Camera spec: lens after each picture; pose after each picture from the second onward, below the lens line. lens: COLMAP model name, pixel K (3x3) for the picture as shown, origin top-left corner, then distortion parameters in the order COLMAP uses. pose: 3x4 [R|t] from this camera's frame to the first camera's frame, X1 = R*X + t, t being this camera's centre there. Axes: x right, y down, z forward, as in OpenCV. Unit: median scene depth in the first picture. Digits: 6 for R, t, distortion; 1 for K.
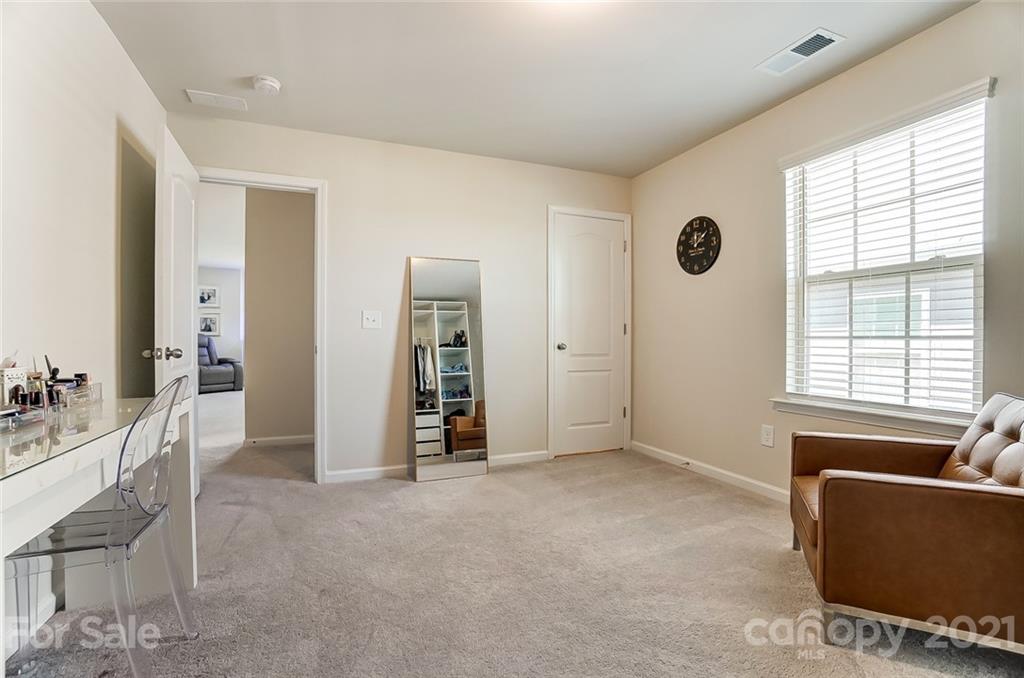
lens RADIAL K [[459.7, 0, 507.2], [0, 459.7, 342.2], [0, 0, 1]] dist [-0.033407, 0.006401]
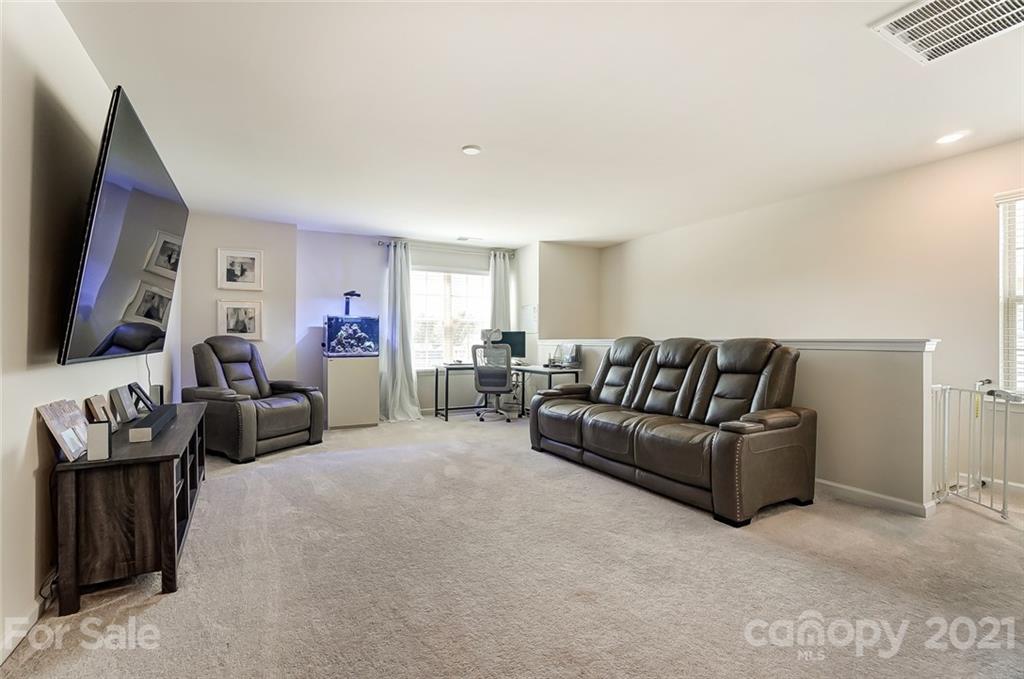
lens RADIAL K [[459.7, 0, 513.4], [0, 459.7, 339.1], [0, 0, 1]] dist [-0.033407, 0.006401]
pose [[0.991097, 0.003792, 0.133086, -0.403105], [-0.002162, 0.999921, -0.012391, -0.009606], [-0.133122, 0.011993, 0.991027, 0.405260]]
